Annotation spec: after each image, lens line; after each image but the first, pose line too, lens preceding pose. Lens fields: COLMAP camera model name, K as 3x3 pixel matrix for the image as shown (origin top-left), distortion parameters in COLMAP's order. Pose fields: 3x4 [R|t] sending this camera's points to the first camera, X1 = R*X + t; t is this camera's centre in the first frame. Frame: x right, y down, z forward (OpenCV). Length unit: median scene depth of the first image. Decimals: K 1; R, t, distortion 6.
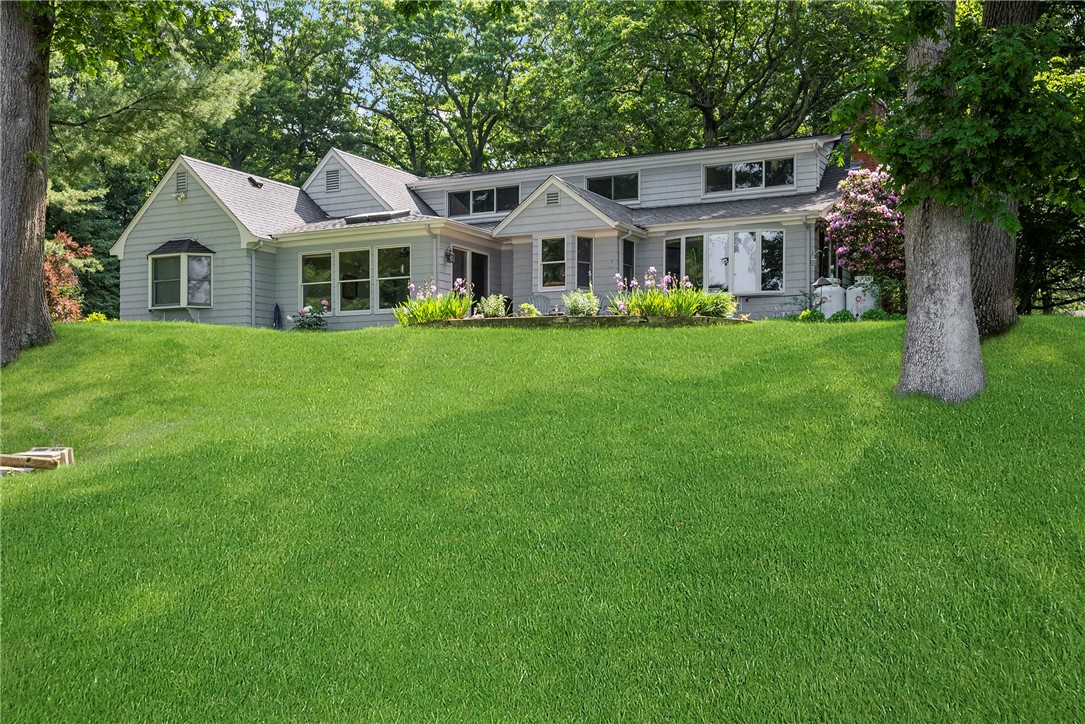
lens RADIAL K [[1099.0, 0, 542.7], [0, 1099.0, 406.2], [0, 0, 1]] dist [0.105498, 0.000358]
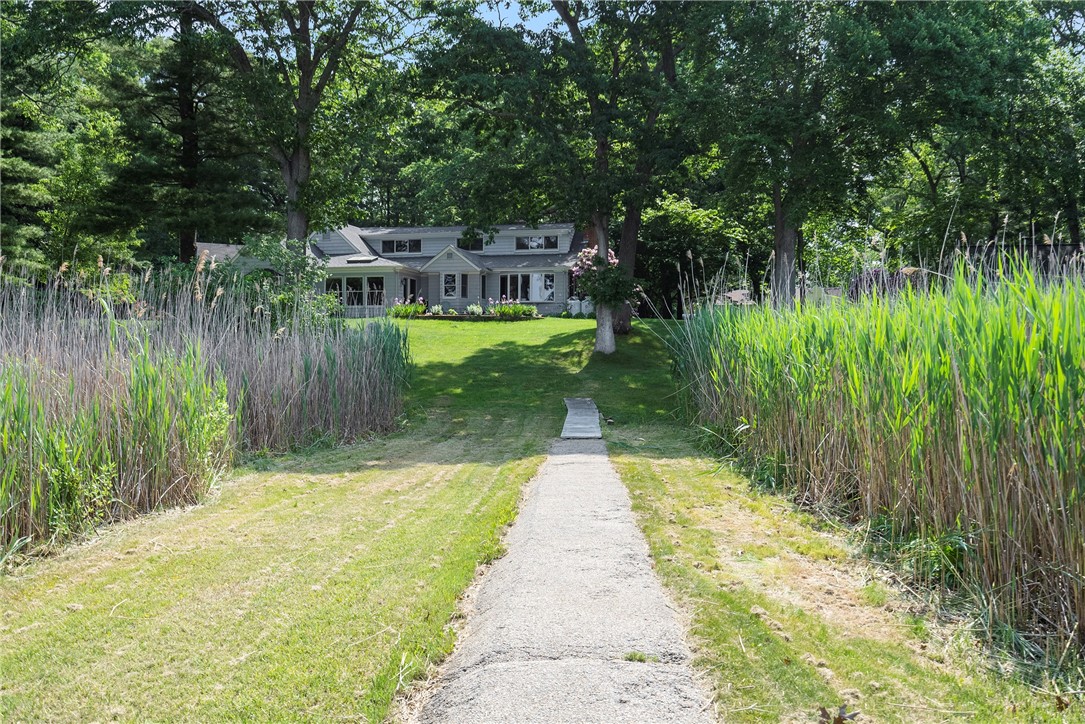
lens RADIAL K [[1093.2, 0, 542.5], [0, 1093.2, 362.0], [0, 0, 1]] dist [-0.000308, -0.000191]
pose [[0.972630, 0.009177, 0.232179, -0.308157], [-0.011485, 0.999897, 0.008592, -0.002354], [-0.232076, -0.011023, 0.972635, -1.109735]]
